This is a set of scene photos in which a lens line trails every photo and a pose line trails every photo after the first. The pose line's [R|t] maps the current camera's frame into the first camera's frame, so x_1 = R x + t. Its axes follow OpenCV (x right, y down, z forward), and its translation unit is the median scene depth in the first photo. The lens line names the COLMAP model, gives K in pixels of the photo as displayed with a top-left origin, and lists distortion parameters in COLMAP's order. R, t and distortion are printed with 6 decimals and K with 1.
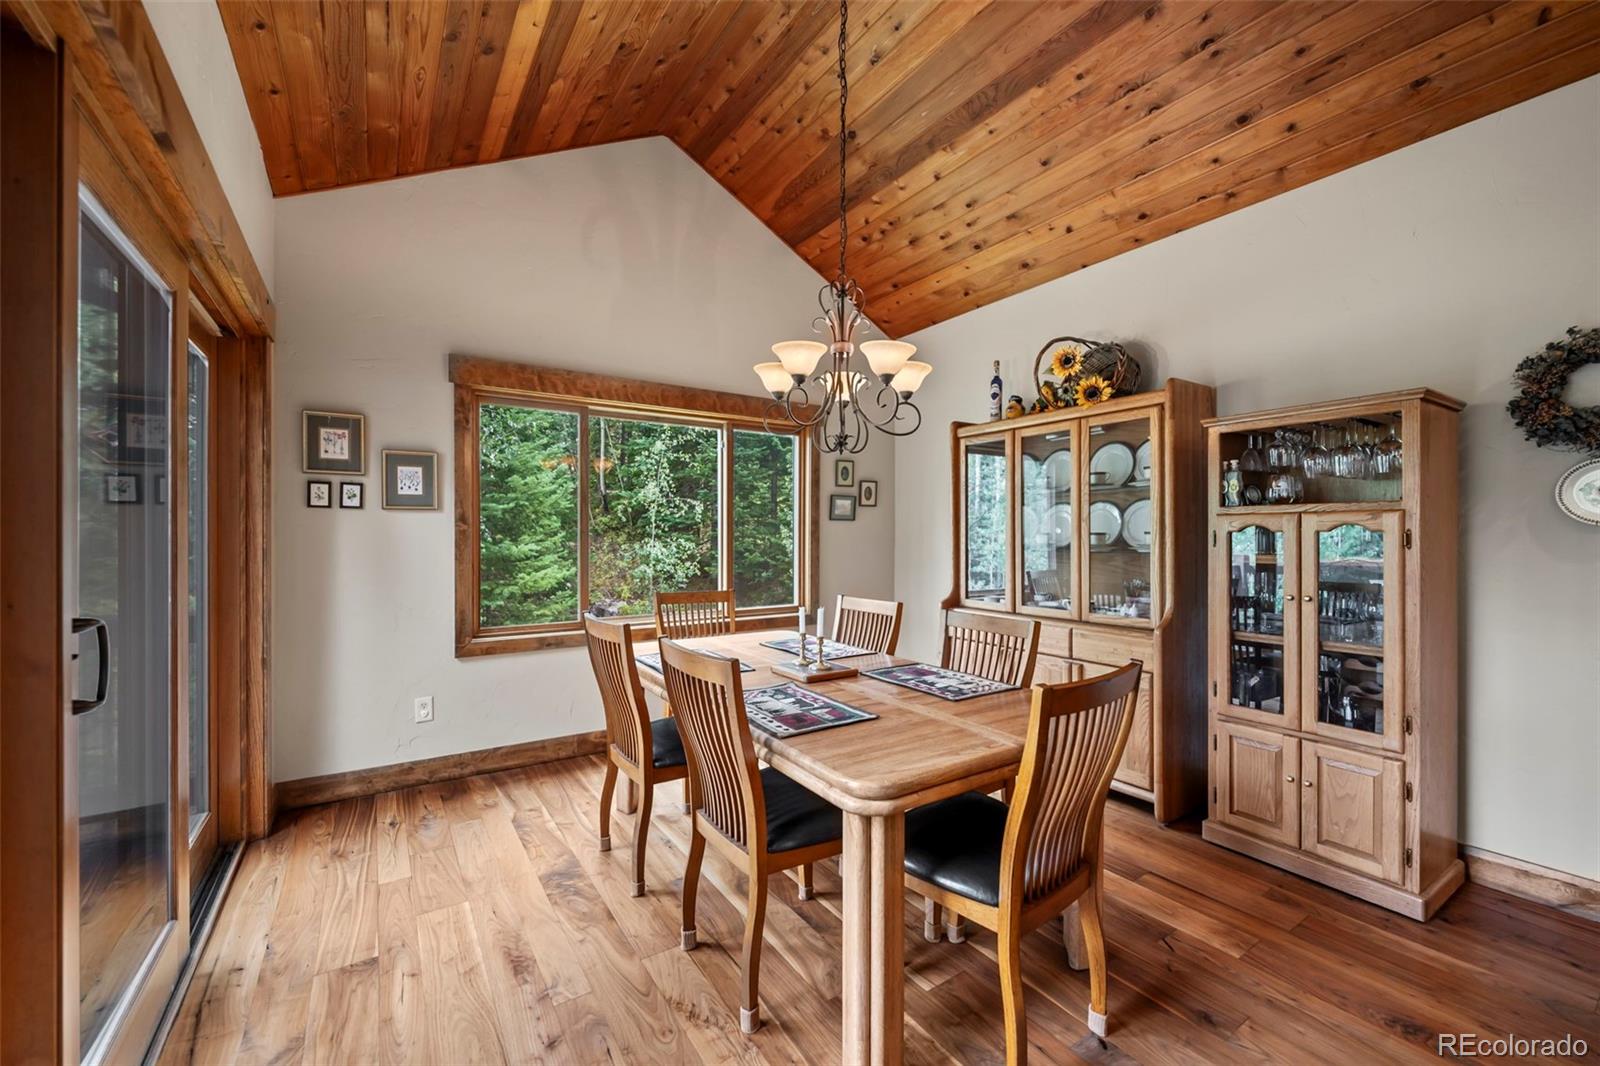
lens RADIAL K [[640.5, 0, 800.7], [0, 640.5, 538.8], [0, 0, 1]] dist [-0.000248, 0.000136]
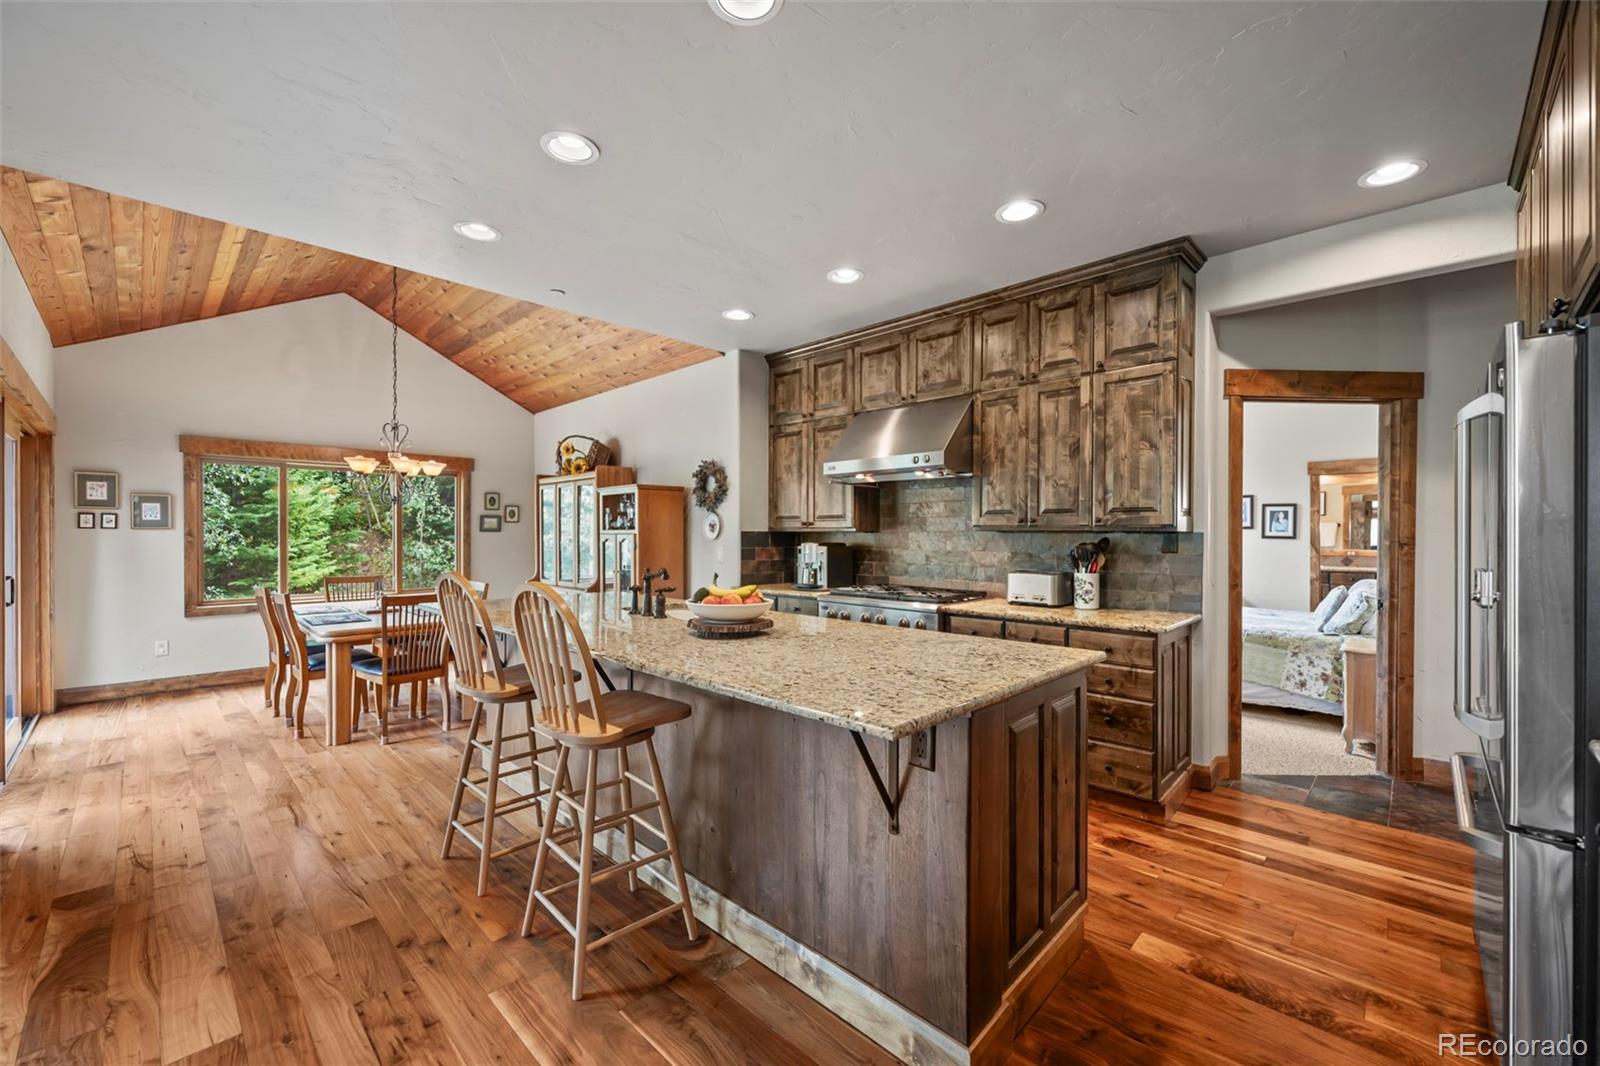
lens RADIAL K [[640.5, 0, 801.2], [0, 640.5, 538.1], [0, 0, 1]] dist [-0.000248, 0.000136]
pose [[0.976632, -0.002198, 0.214907, 0.669658], [0.001991, 0.999997, 0.001180, -0.019346], [-0.214909, -0.000724, 0.976634, -0.971411]]
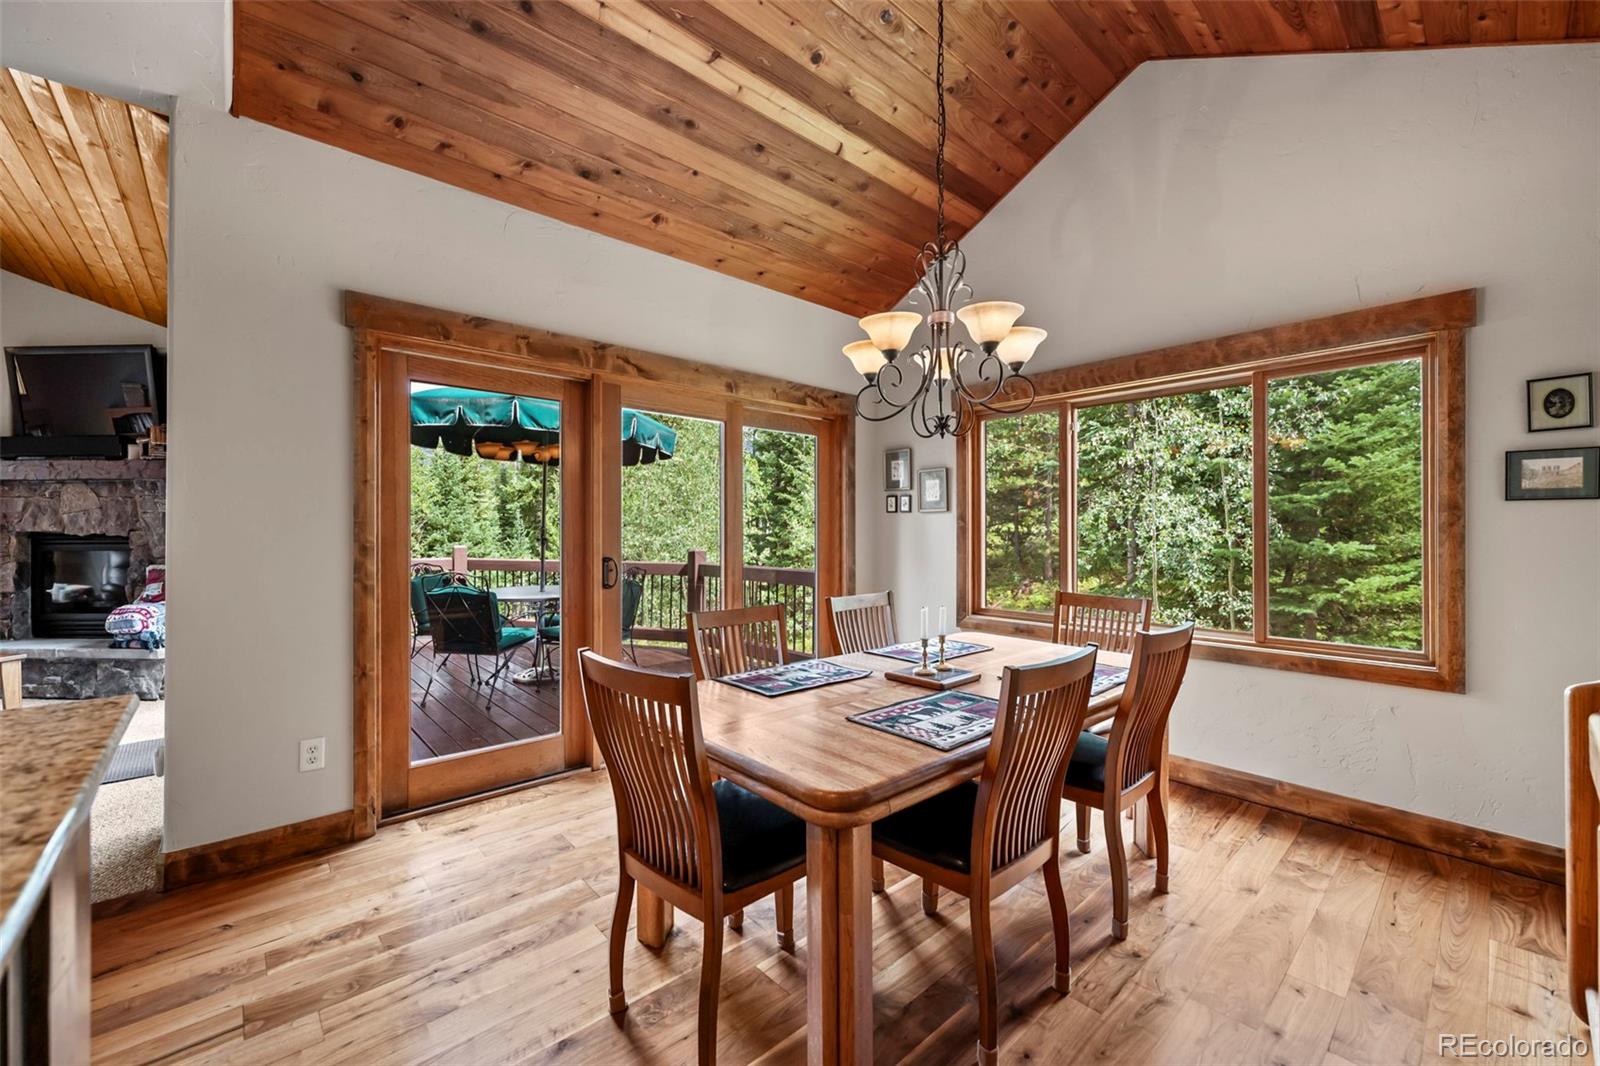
lens RADIAL K [[640.5, 0, 793.3], [0, 640.5, 529.3], [0, 0, 1]] dist [-0.000248, 0.000136]
pose [[0.139039, -0.004022, -0.990279, 0.679168], [-0.005606, 0.999973, -0.004848, -0.000023], [0.990271, 0.006226, 0.139012, 0.502293]]
